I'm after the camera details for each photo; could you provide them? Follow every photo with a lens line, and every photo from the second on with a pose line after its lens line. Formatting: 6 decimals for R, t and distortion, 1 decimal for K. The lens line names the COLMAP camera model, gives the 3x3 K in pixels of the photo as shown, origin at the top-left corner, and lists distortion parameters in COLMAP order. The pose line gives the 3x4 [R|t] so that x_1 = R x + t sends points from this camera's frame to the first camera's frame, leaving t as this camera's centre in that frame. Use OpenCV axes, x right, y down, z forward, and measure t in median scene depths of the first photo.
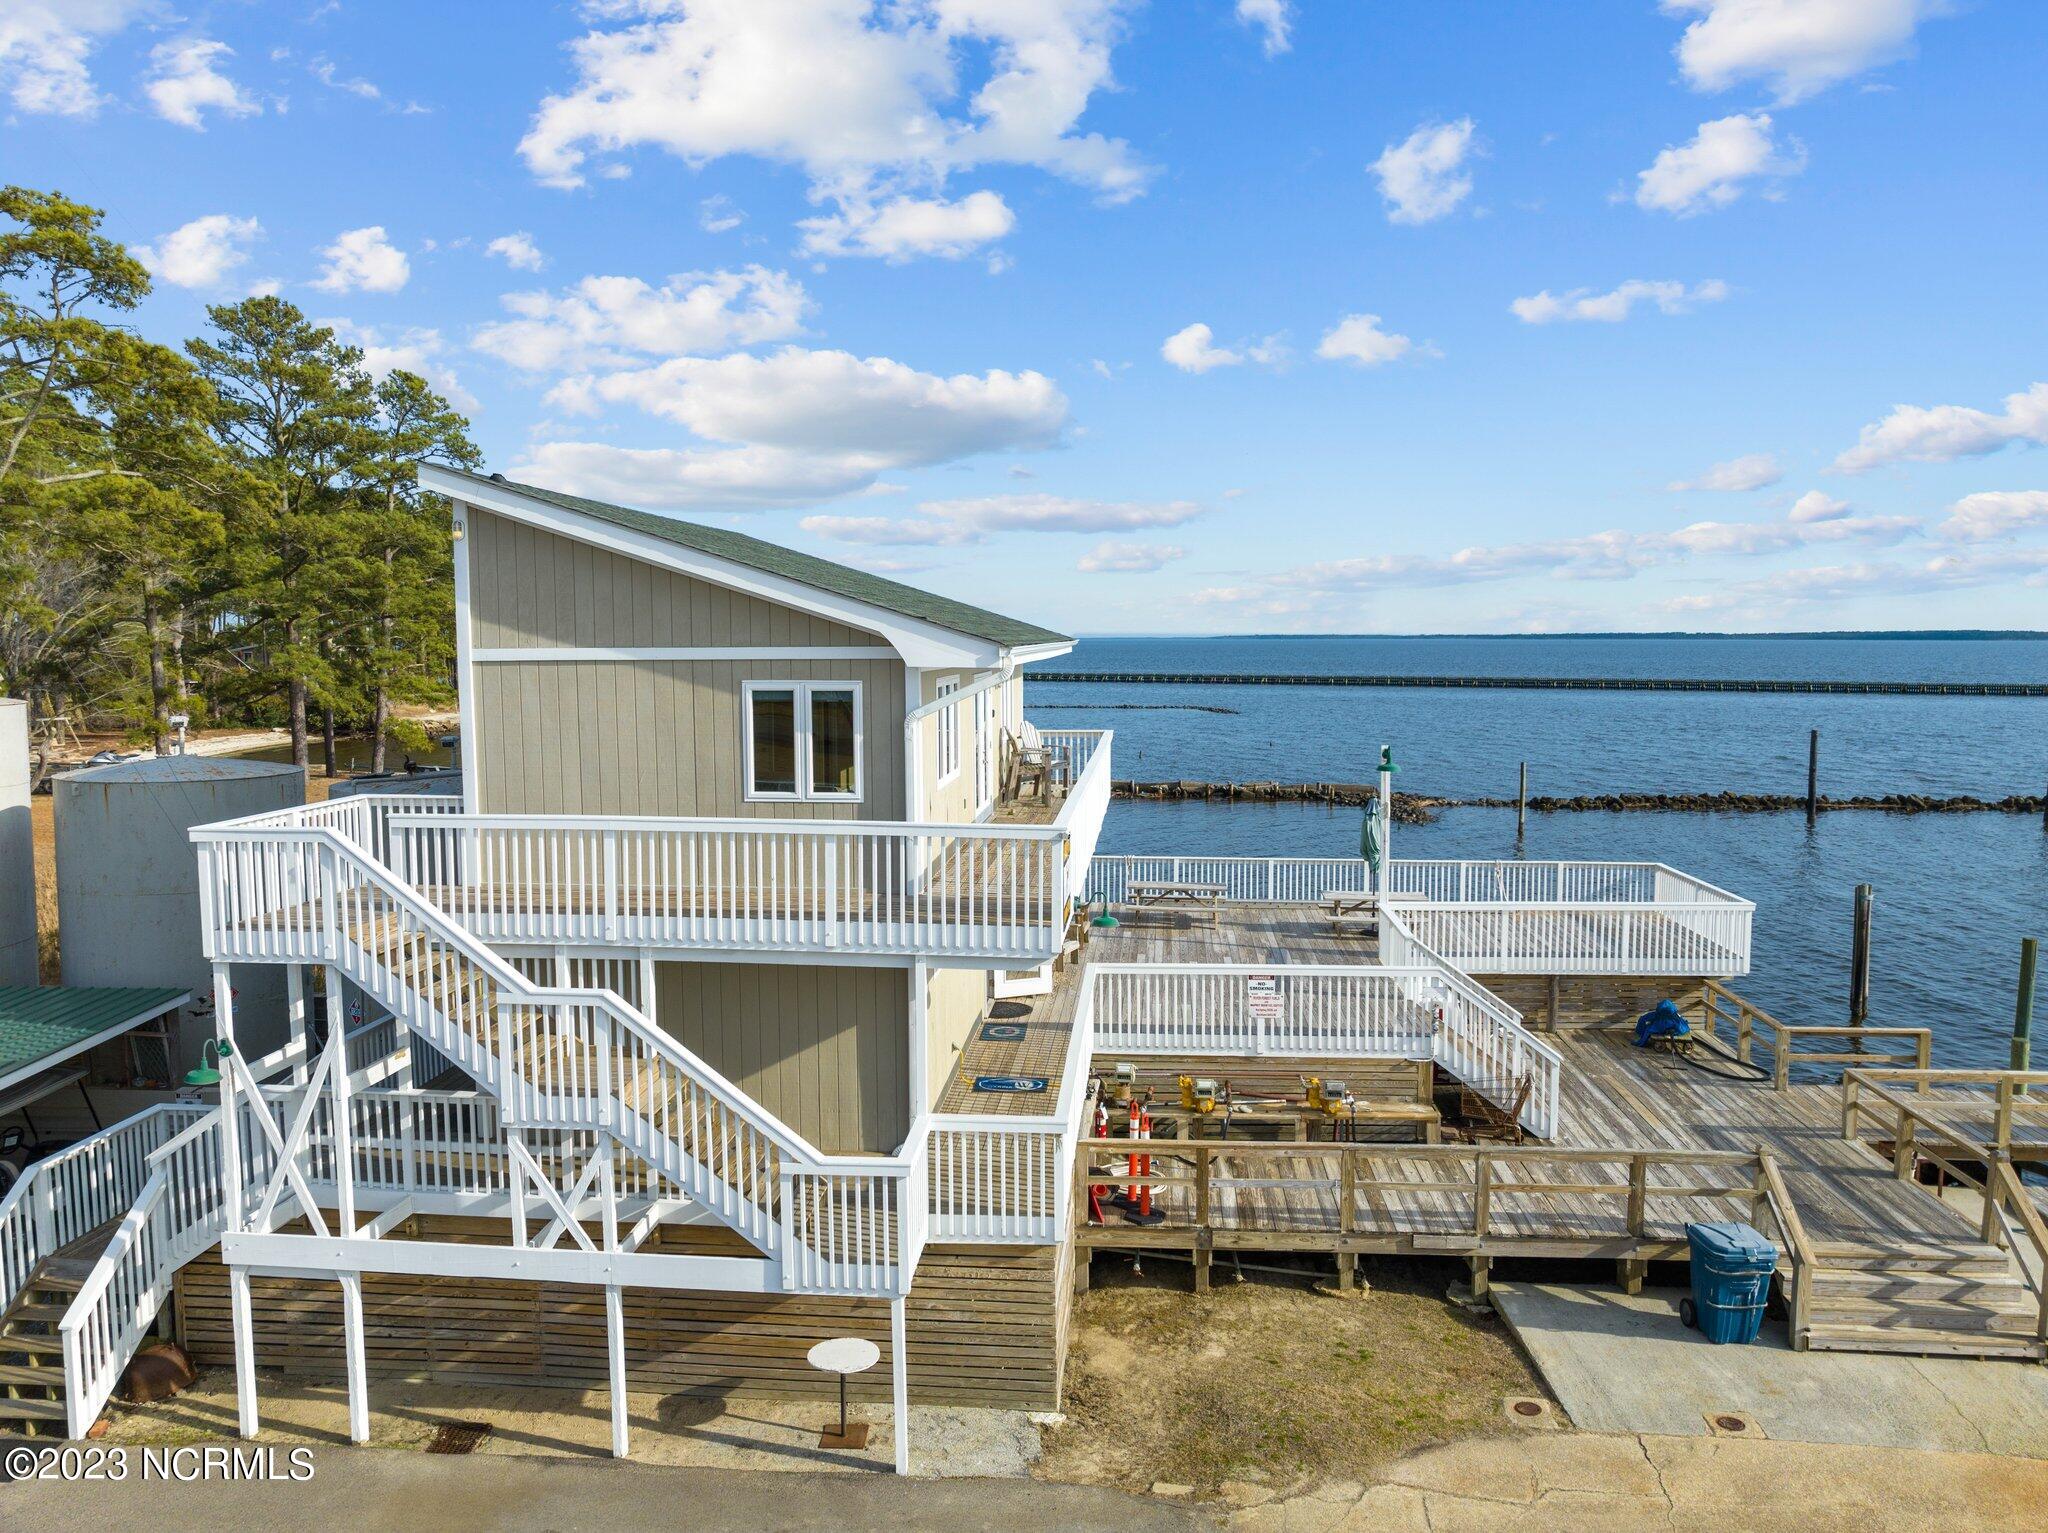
lens RADIAL K [[1452.8, 0, 1024.0], [0, 1452.8, 766.5], [0, 0, 1]] dist [-0.003582, -0.048813]
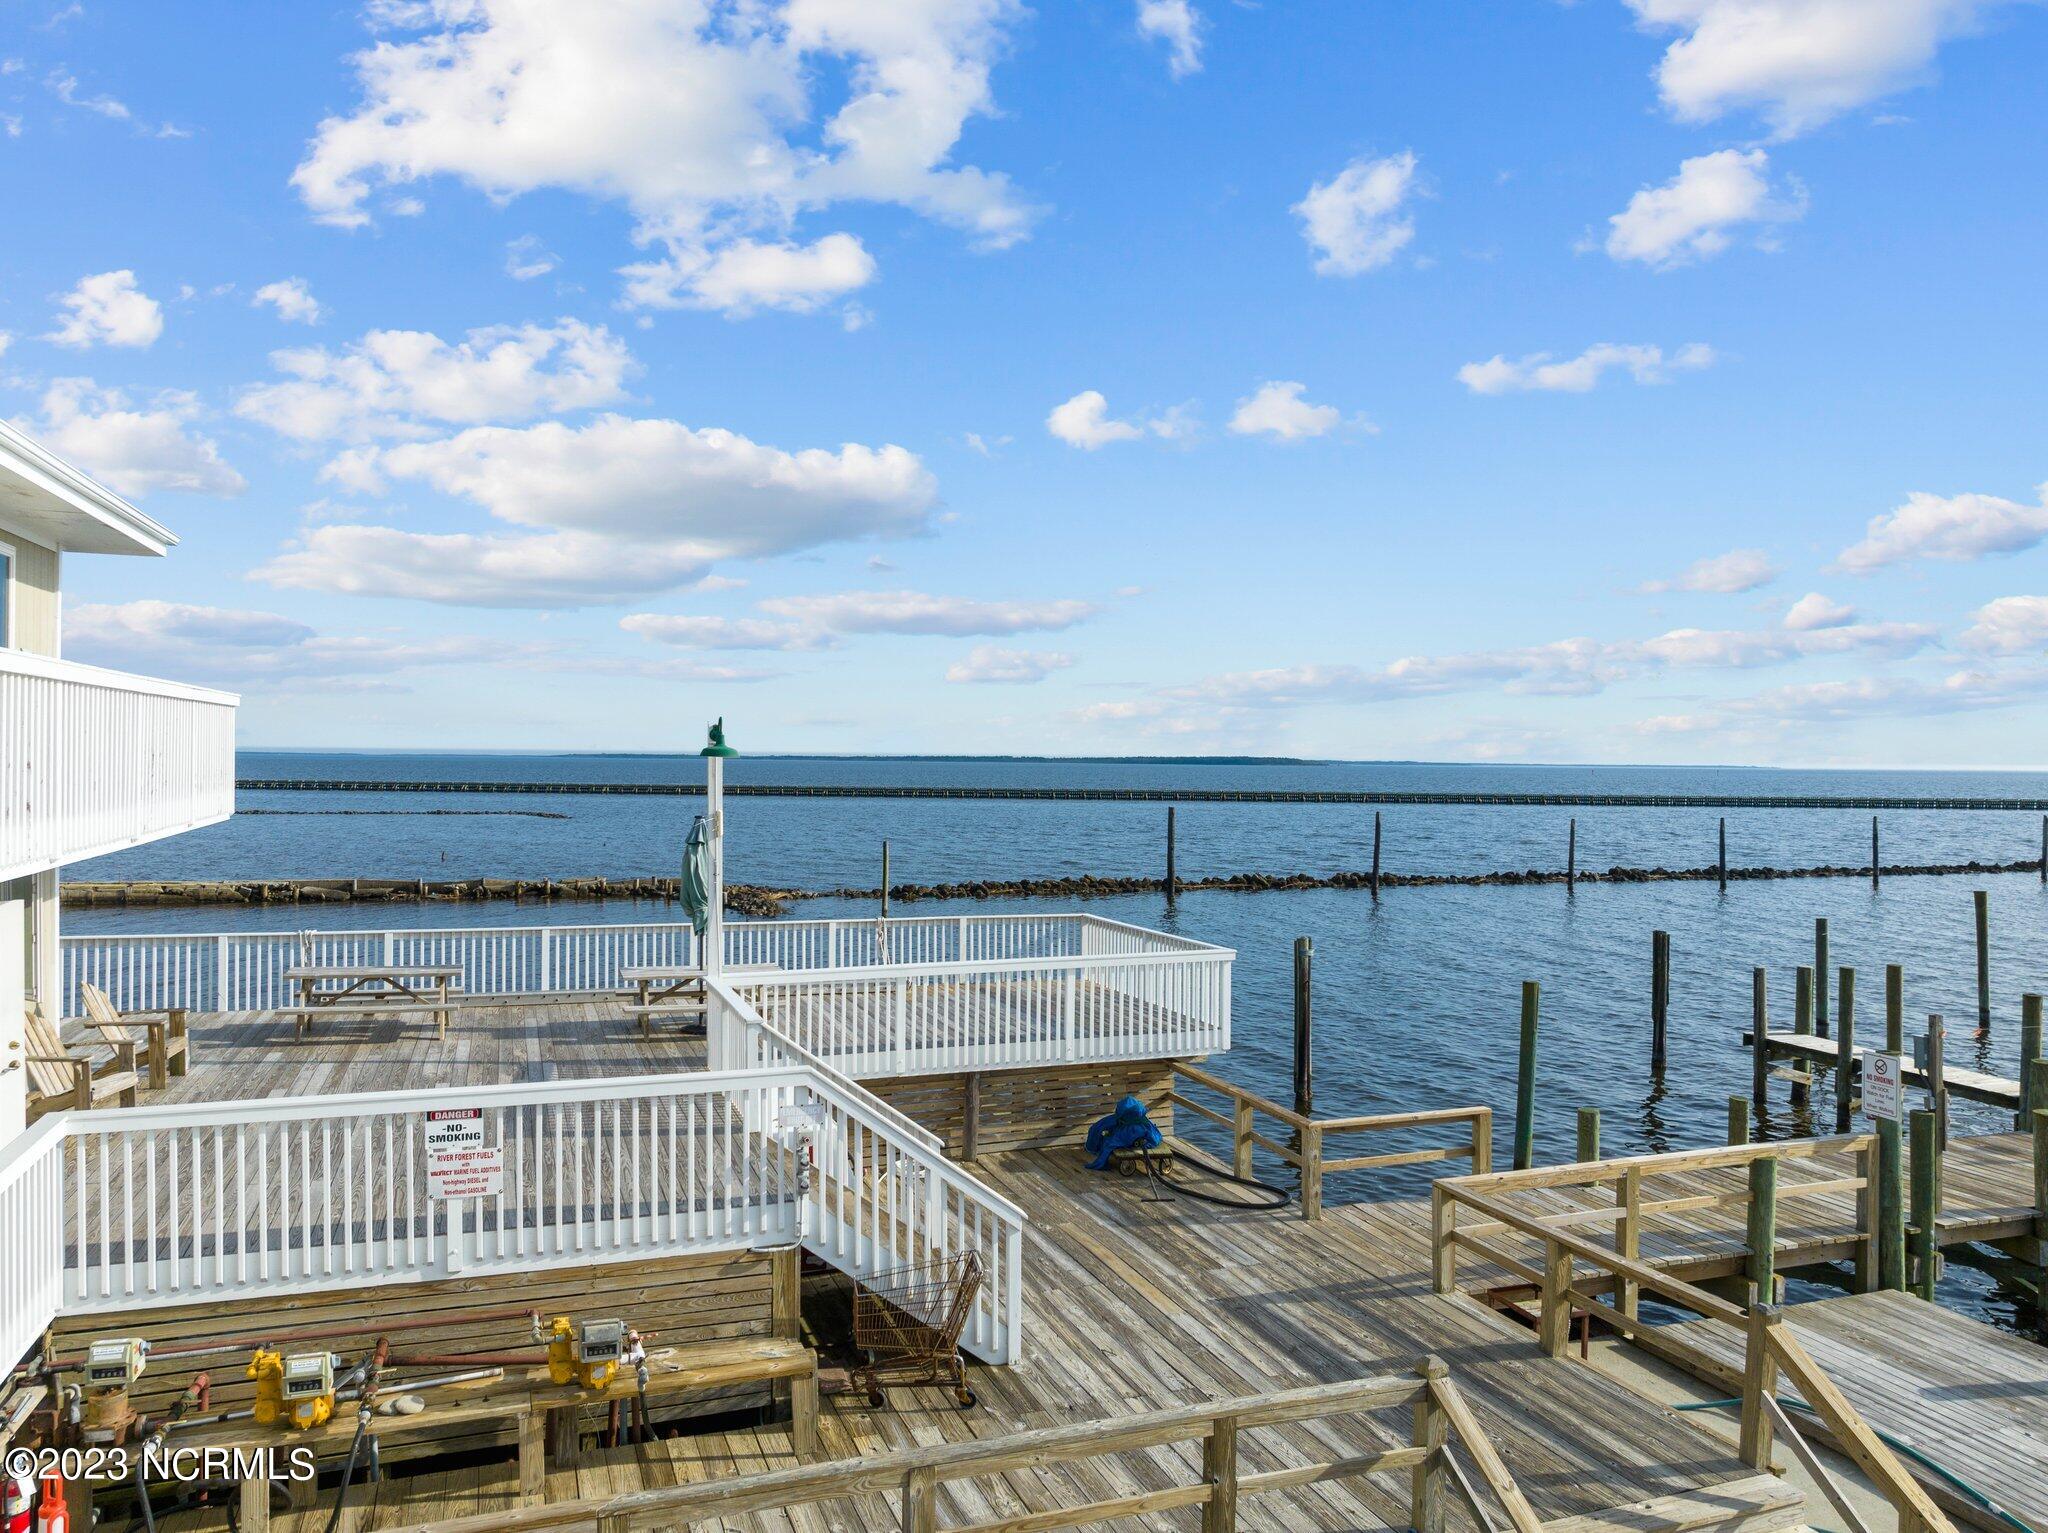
lens RADIAL K [[1492.4, 0, 1024.0], [0, 1492.4, 766.5], [0, 0, 1]] dist [-0.035566, -0.001740]
pose [[0.907164, 0.008559, 0.420690, 0.115359], [0.025723, 0.996795, -0.075749, 0.065377], [-0.419990, 0.079539, 0.904037, 0.420934]]
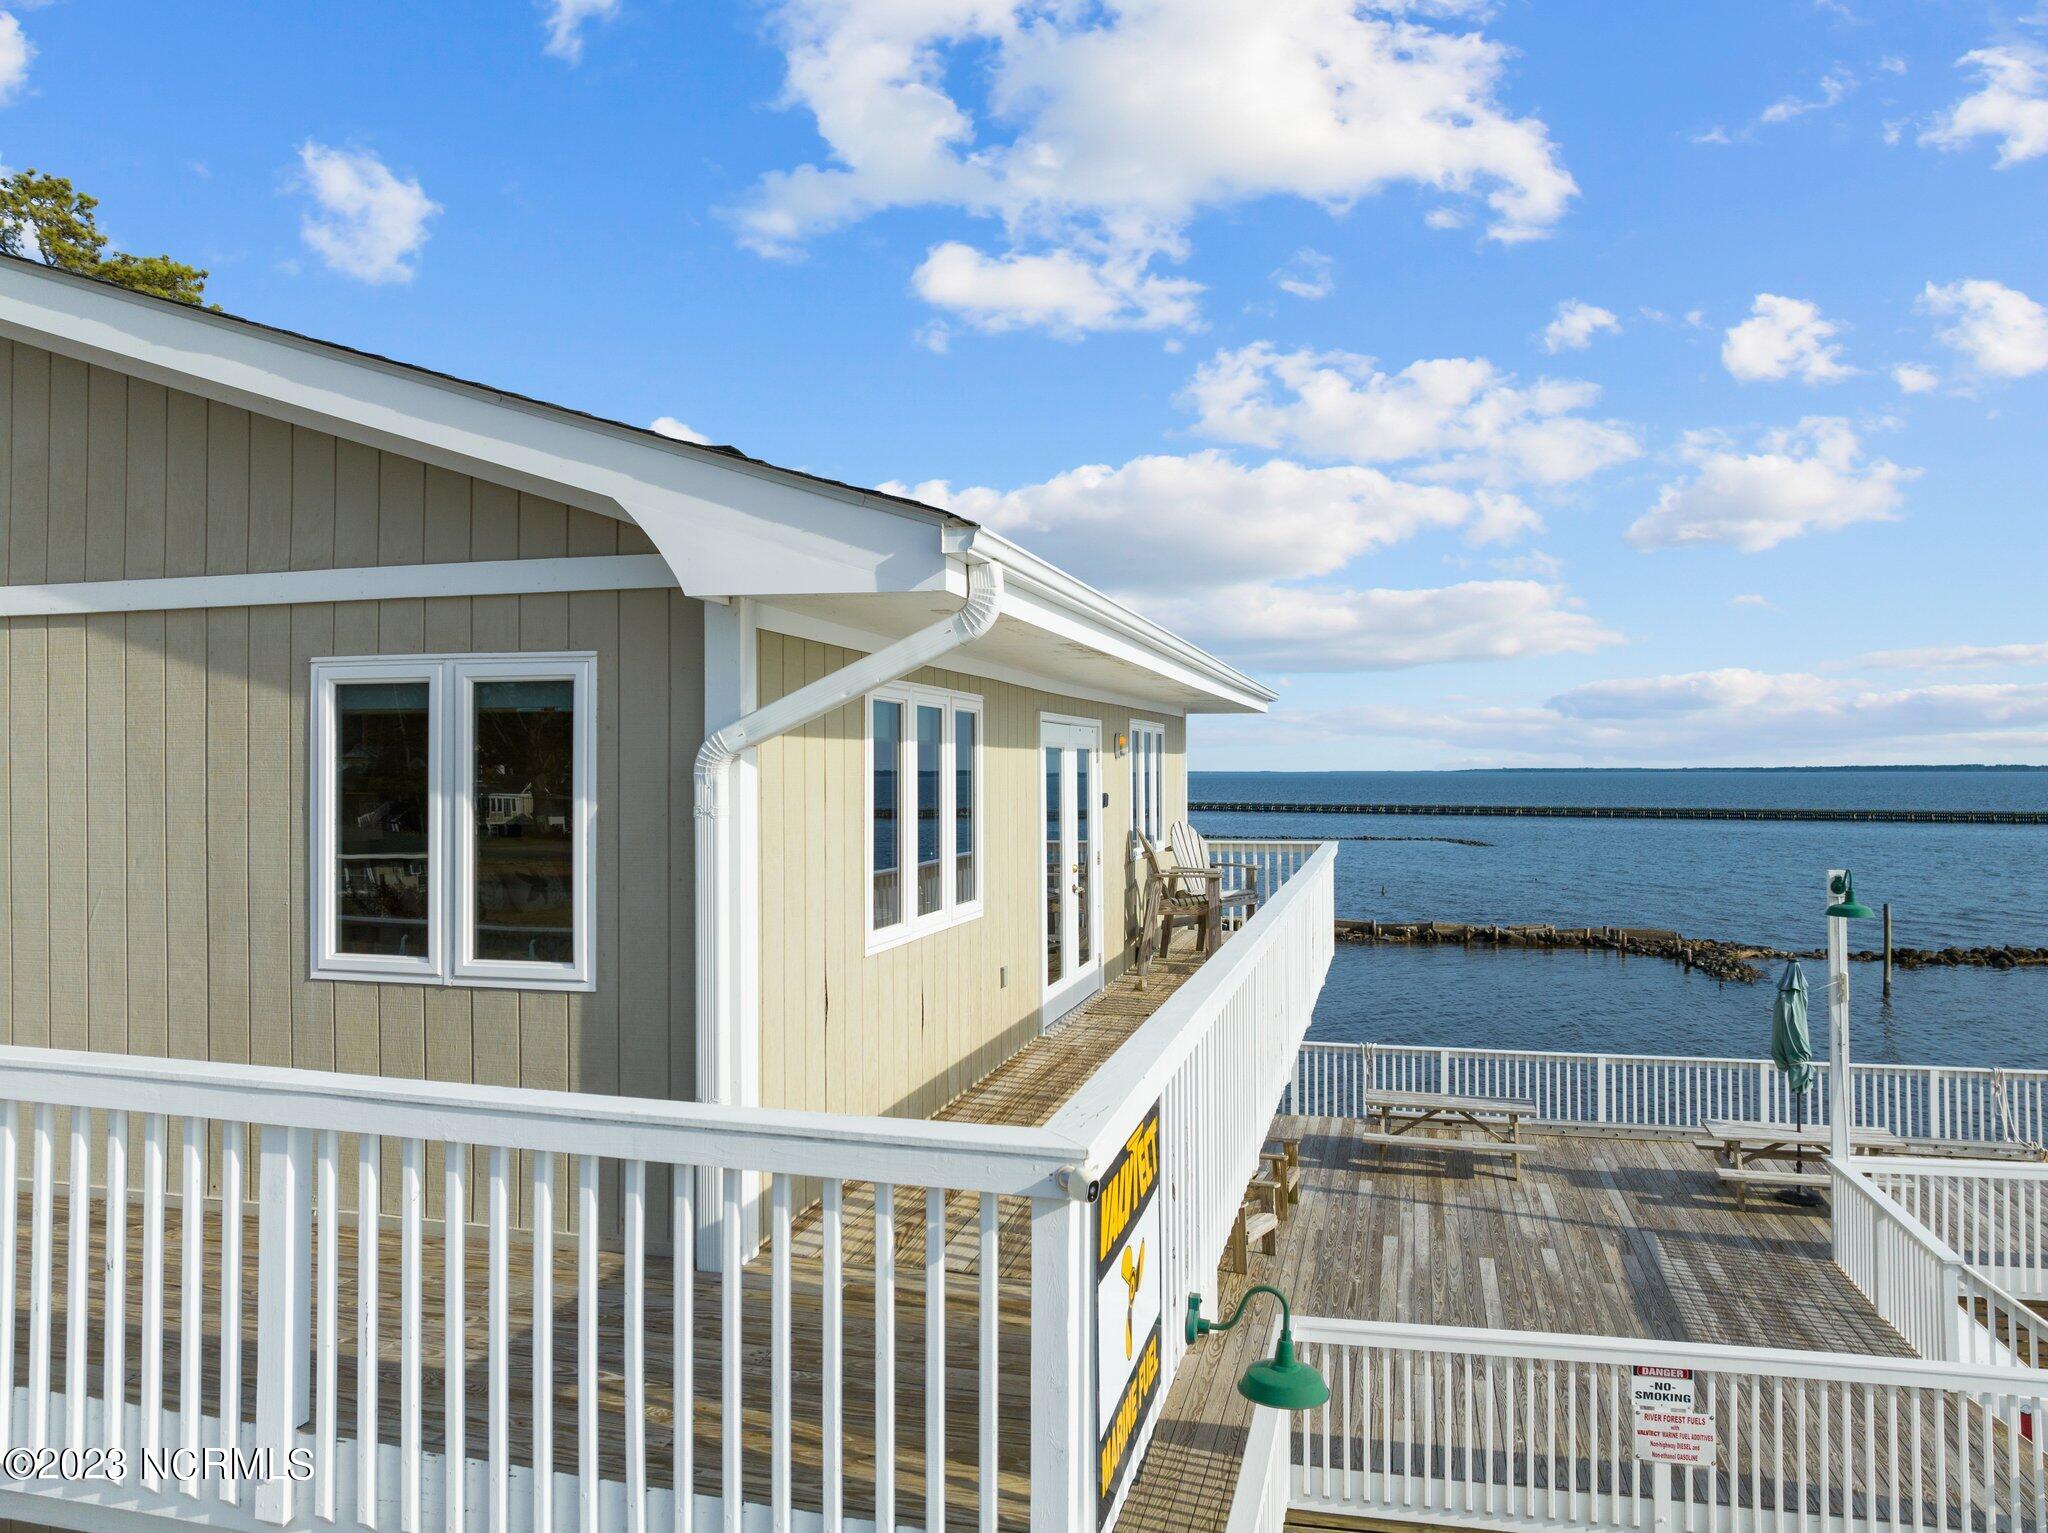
lens RADIAL K [[1482.5, 0, 1067.5], [0, 1482.5, 765.9], [0, 0, 1]] dist [-0.002106, 0.001863]
pose [[0.991679, 0.000691, -0.128732, 0.034801], [-0.012391, 0.995855, -0.090103, 0.000613], [0.128136, 0.090948, 0.987578, 0.456193]]
